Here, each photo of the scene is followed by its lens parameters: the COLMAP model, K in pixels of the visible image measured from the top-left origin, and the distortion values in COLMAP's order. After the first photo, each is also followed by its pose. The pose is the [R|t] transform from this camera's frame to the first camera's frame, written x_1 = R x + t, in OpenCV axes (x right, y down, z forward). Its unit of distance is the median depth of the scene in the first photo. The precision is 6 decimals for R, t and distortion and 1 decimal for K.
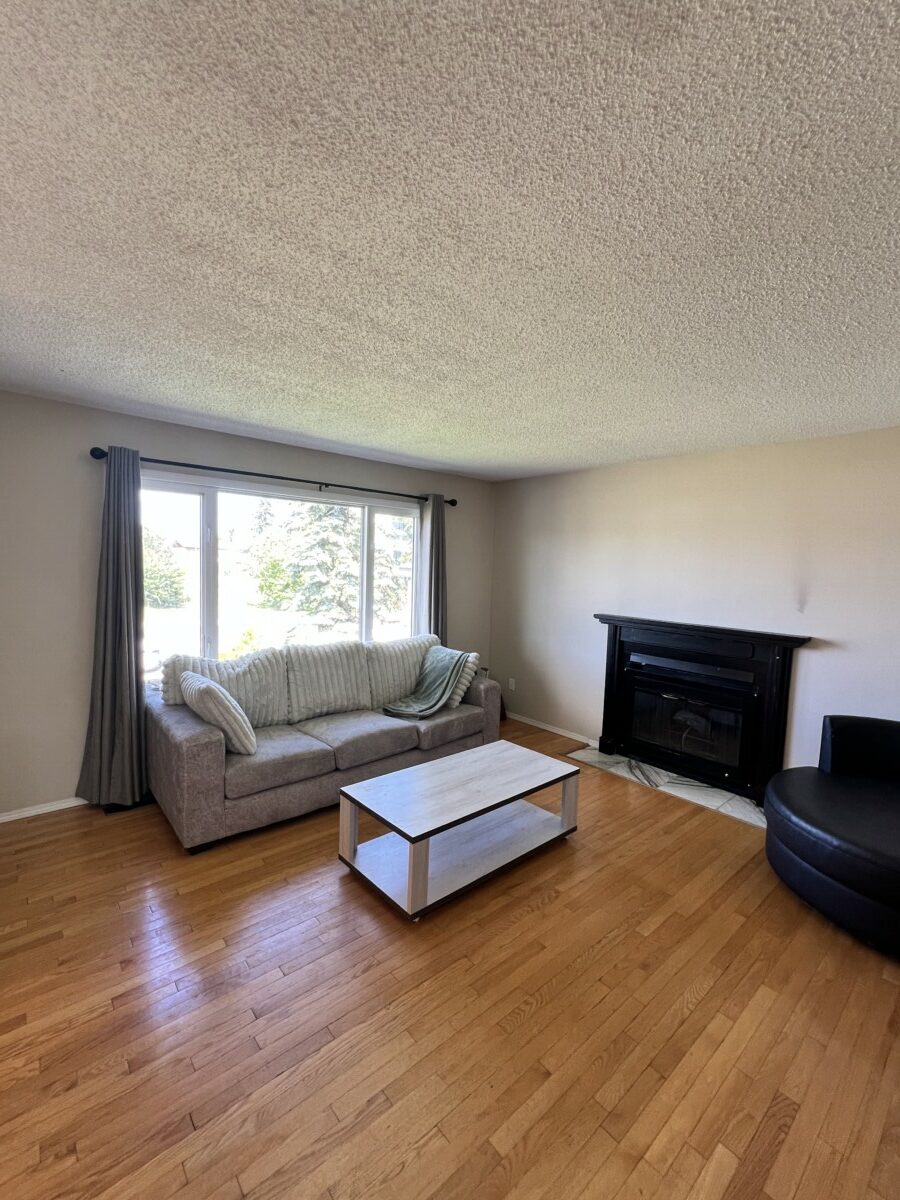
lens RADIAL K [[507.4, 0, 445.9], [0, 507.4, 600.3], [0, 0, 1]] dist [-0.004725, 0.001658]
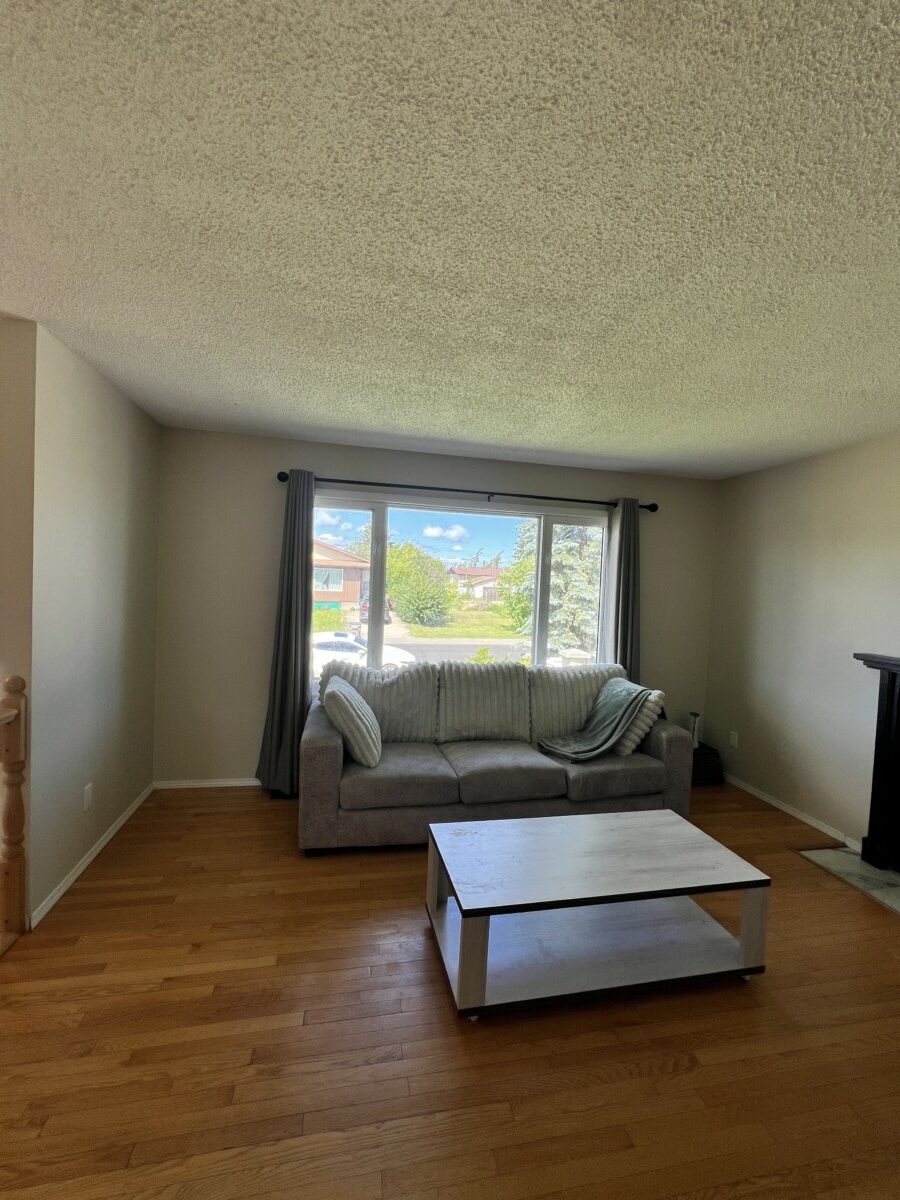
lens RADIAL K [[507.4, 0, 450.0], [0, 507.4, 600.6], [0, 0, 1]] dist [-0.004725, 0.001658]
pose [[0.878211, 0.024933, -0.477623, 0.167880], [-0.050213, 0.997928, -0.040233, 0.013566], [0.475630, 0.059316, 0.877643, 0.163839]]
